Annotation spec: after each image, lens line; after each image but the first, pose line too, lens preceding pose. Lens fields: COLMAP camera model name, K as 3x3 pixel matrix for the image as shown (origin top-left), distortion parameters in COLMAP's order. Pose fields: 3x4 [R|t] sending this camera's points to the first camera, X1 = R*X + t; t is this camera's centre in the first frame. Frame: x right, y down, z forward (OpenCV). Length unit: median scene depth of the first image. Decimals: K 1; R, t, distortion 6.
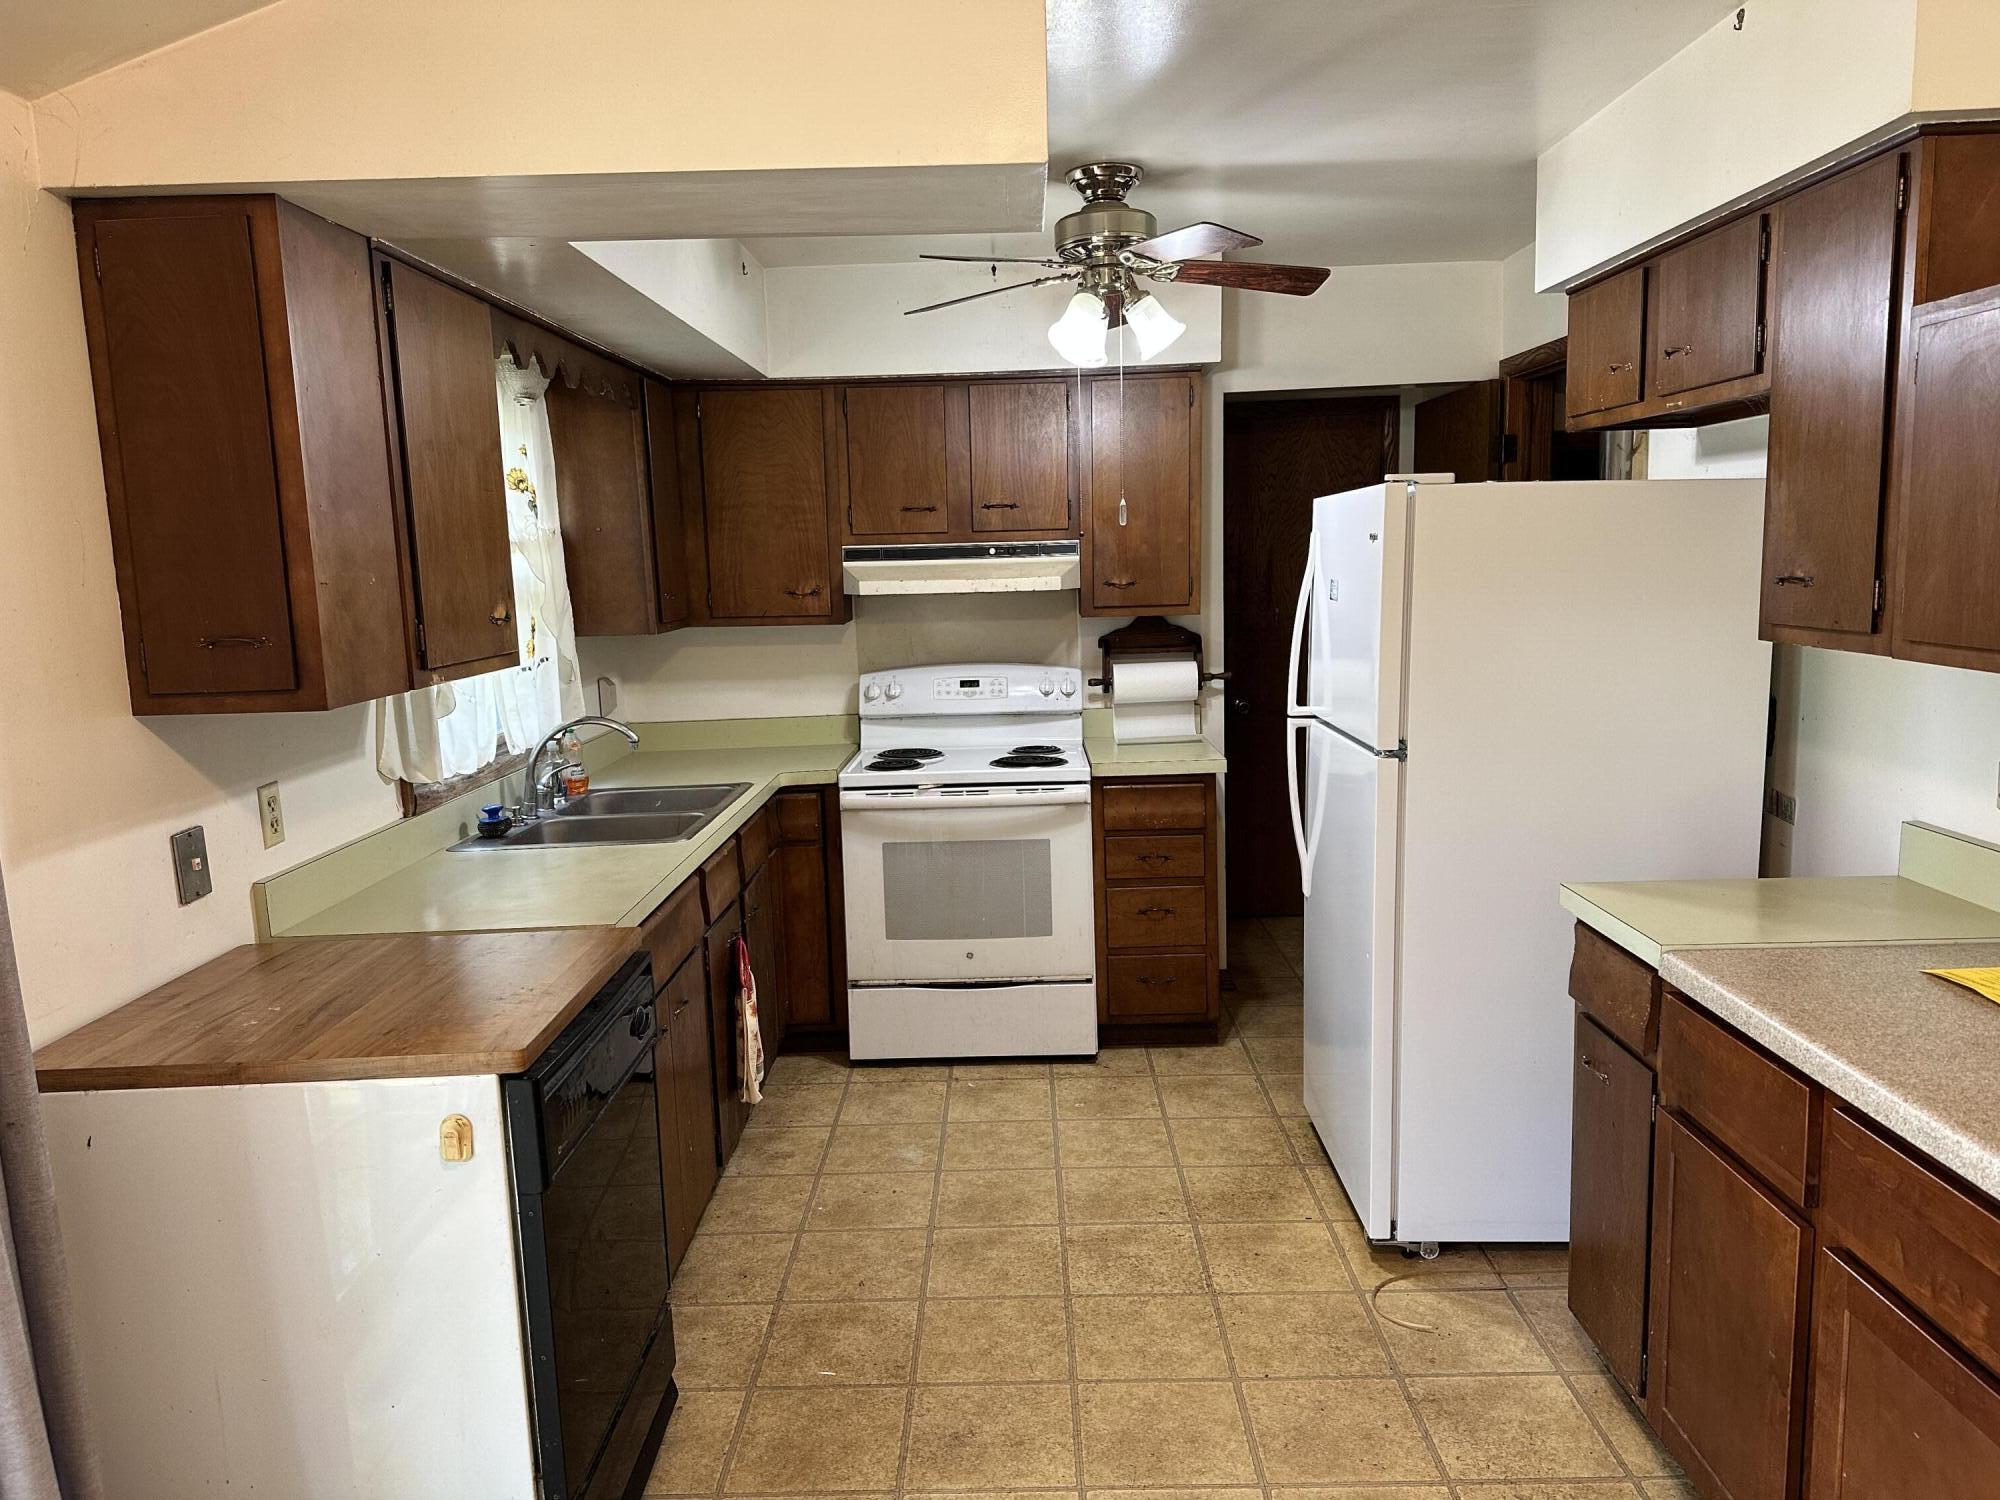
lens RADIAL K [[1388.8, 0, 1020.8], [0, 1388.8, 745.3], [0, 0, 1]] dist [0.075024, -0.089179]
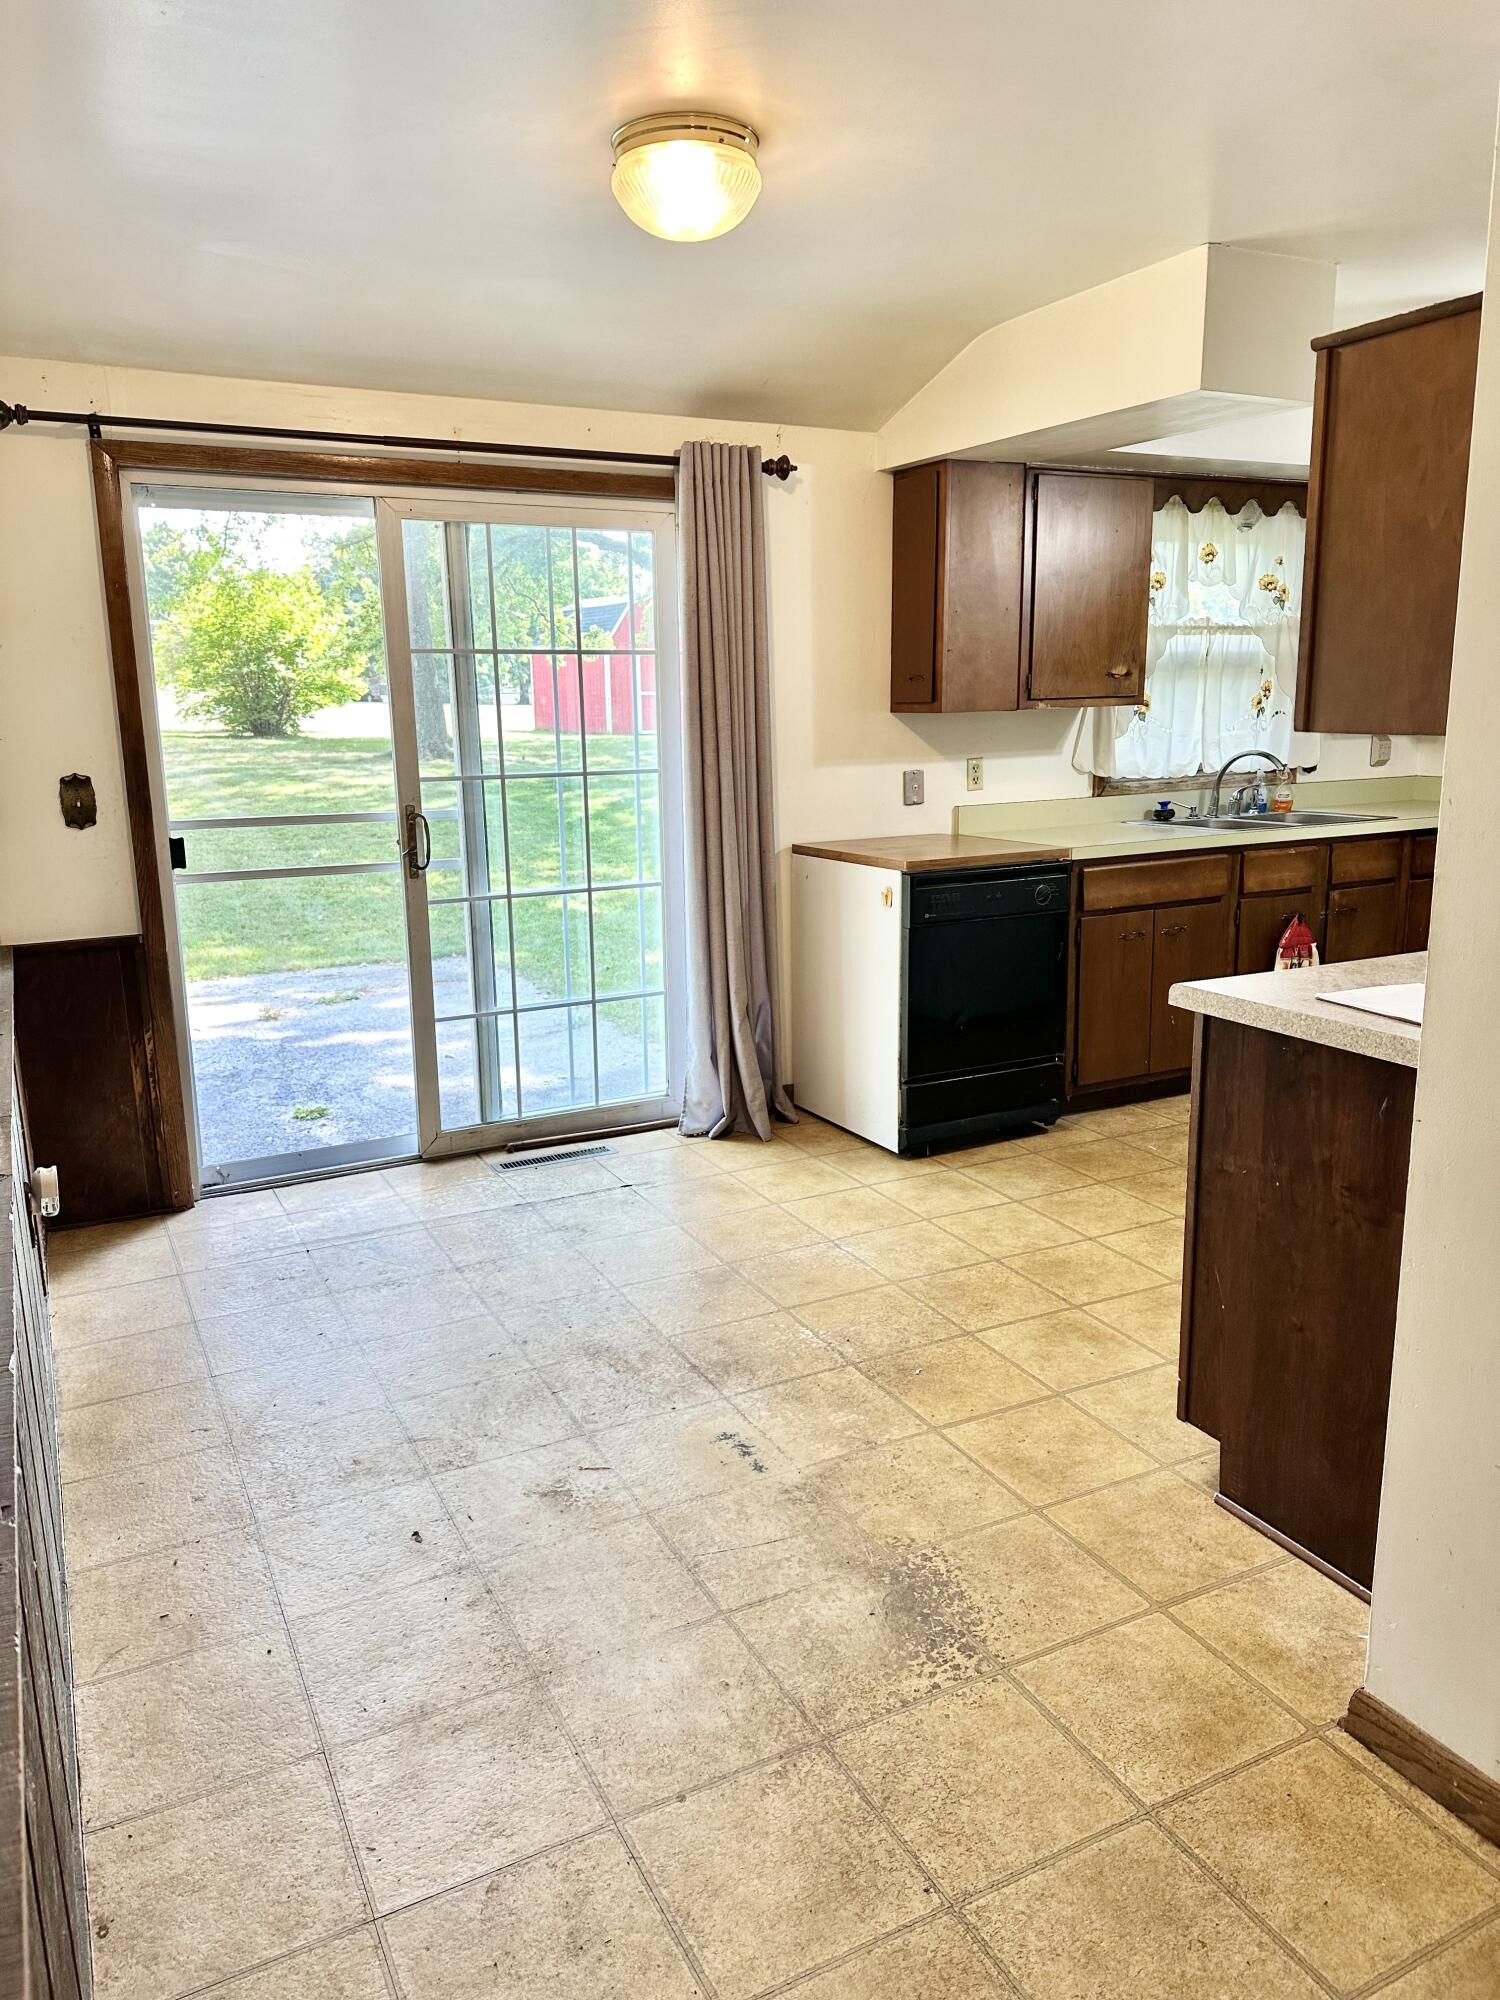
lens RADIAL K [[1388.8, 0, 748.7], [0, 1388.8, 1005.7], [0, 0, 1]] dist [0.075024, -0.089179]
pose [[0.460371, 0.207961, -0.863024, 0.865866], [-0.109655, 0.978050, 0.177184, 0.044717], [0.880928, 0.013064, 0.473070, -0.156912]]
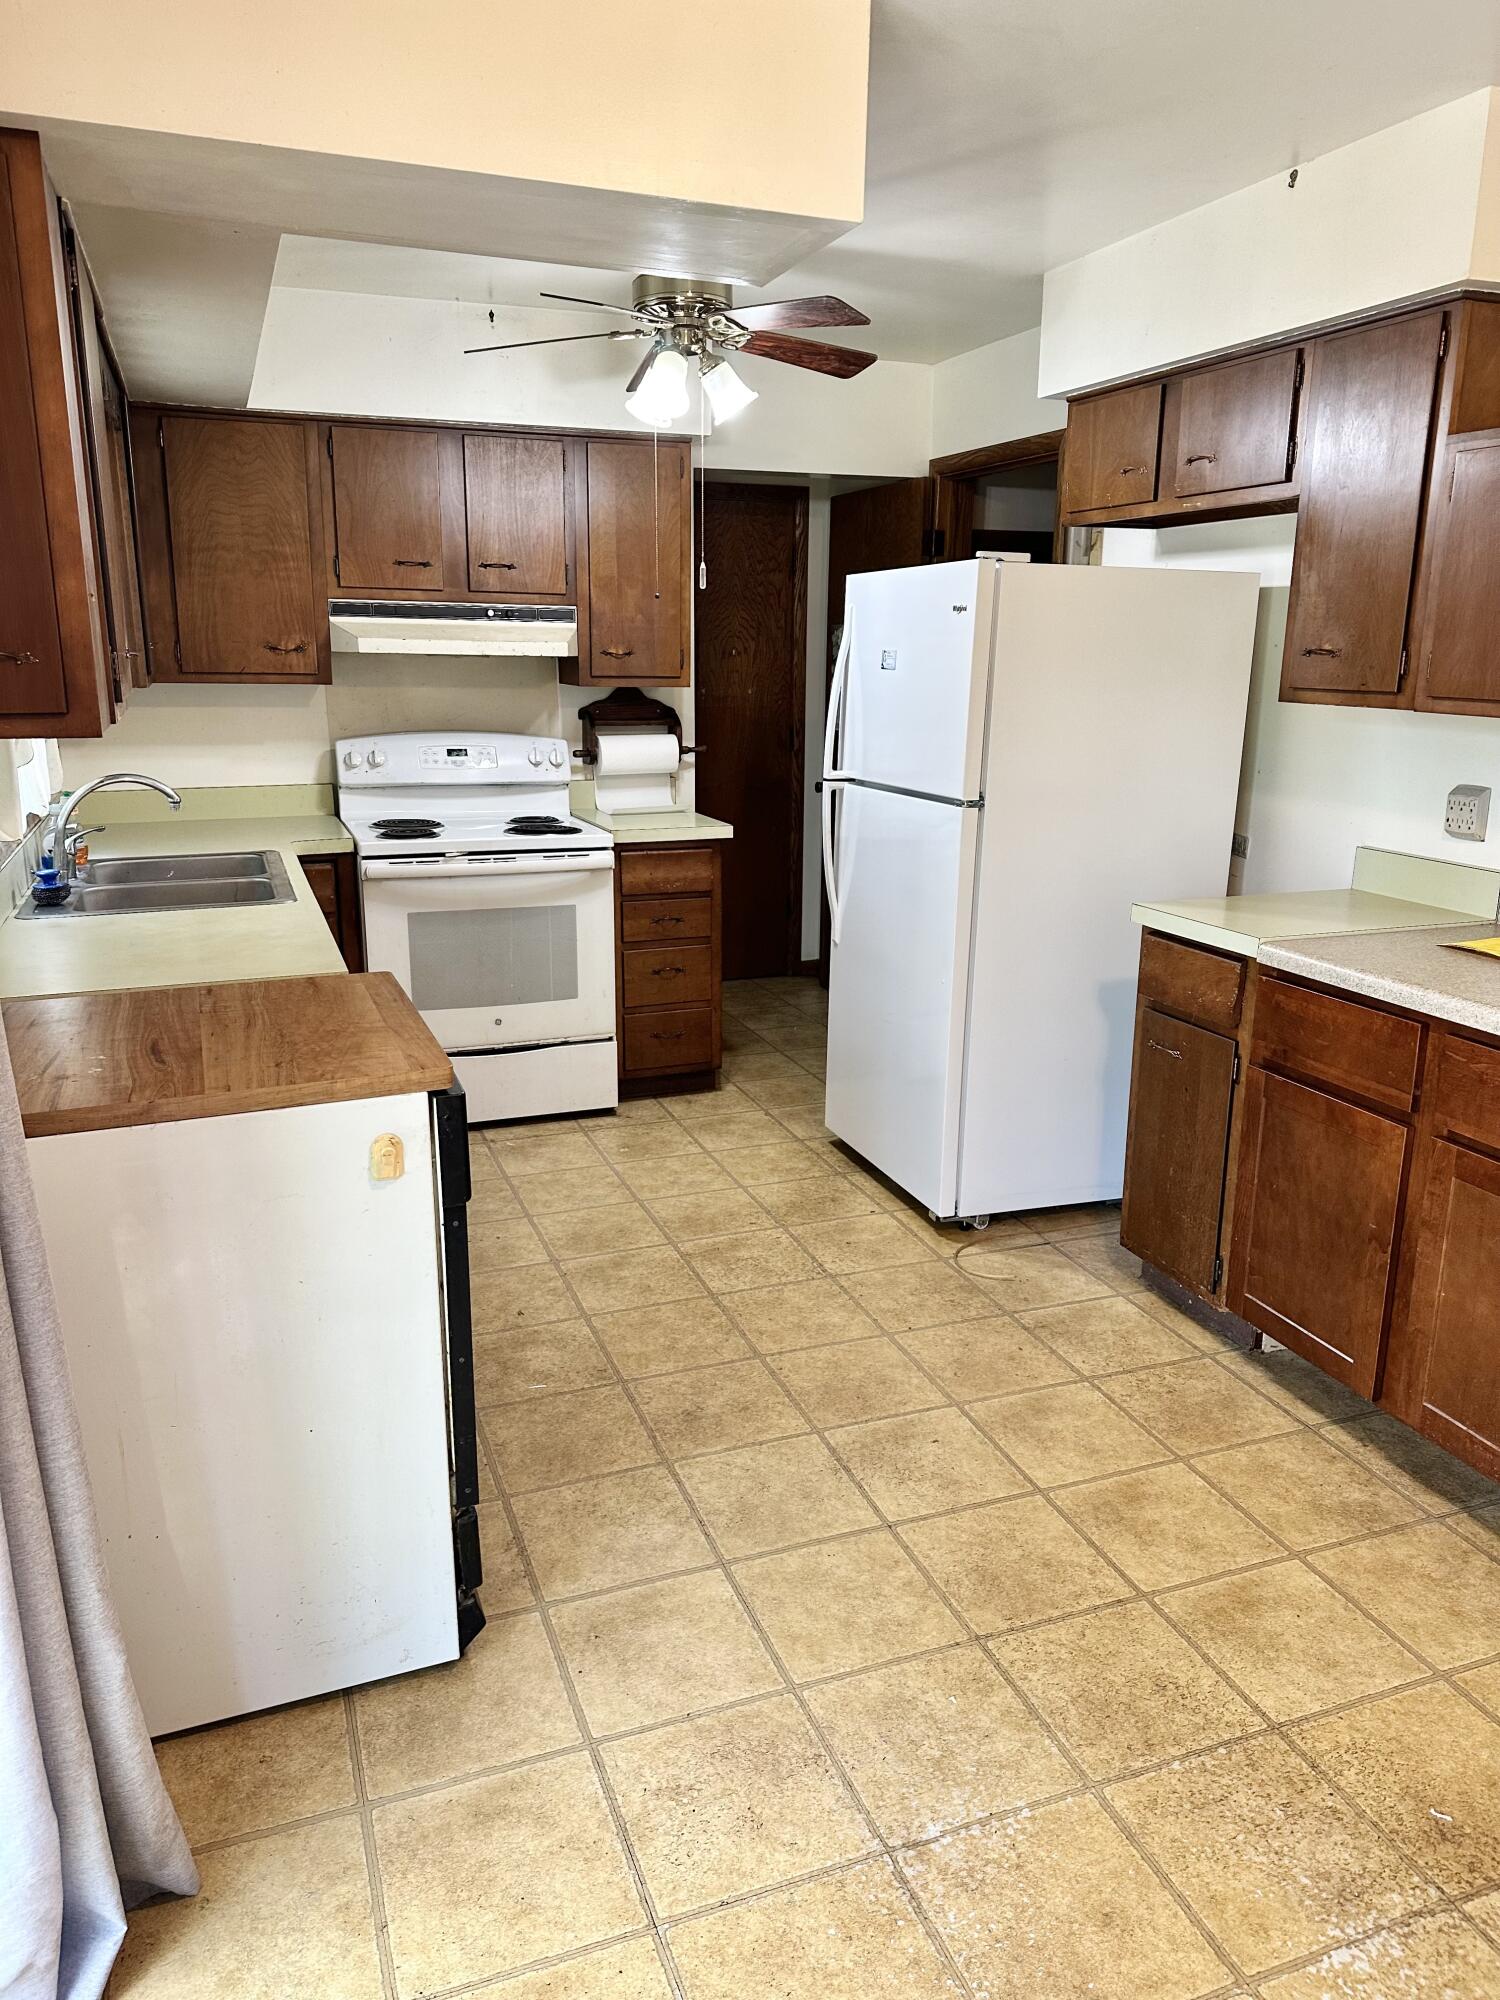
lens RADIAL K [[1388.8, 0, 745.9], [0, 1388.8, 995.8], [0, 0, 1]] dist [0.075024, -0.089179]
pose [[0.930528, -0.052887, 0.362383, -0.312598], [0.014957, 0.994180, 0.106687, 0.035881], [-0.365916, -0.093855, 0.925903, -0.010106]]
